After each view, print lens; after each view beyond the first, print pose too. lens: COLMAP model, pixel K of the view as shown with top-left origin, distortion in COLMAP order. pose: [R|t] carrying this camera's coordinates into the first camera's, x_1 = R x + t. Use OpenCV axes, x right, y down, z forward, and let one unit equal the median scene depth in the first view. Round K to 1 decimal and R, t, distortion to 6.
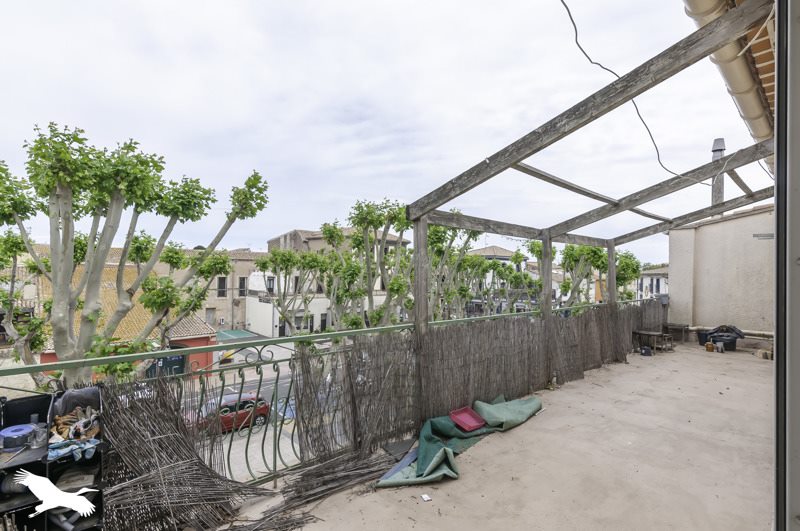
lens RADIAL K [[383.1, 0, 400.4], [0, 383.1, 273.6], [0, 0, 1]] dist [0.000729, 0.001628]
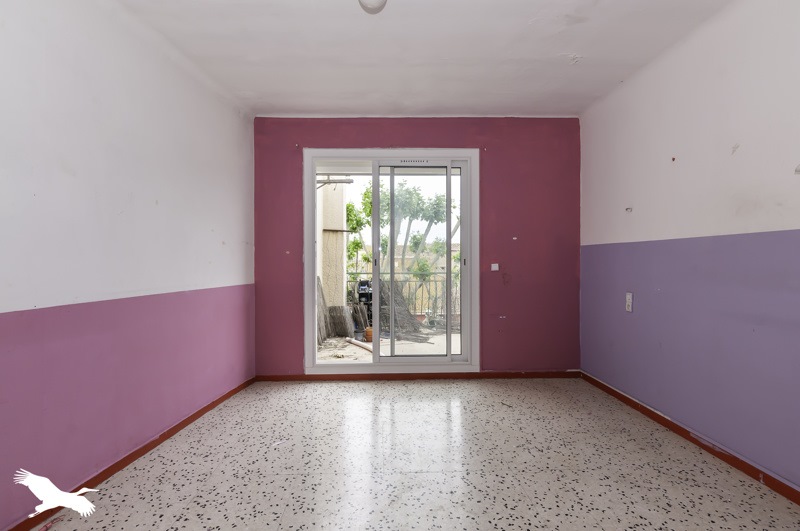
lens RADIAL K [[383.1, 0, 400.3], [0, 383.1, 265.0], [0, 0, 1]] dist [0.000729, 0.001628]
pose [[0.780826, -0.011478, -0.624643, 0.291284], [0.014193, 0.999899, -0.000631, 0.028725], [0.624587, -0.008373, 0.780910, -0.295987]]
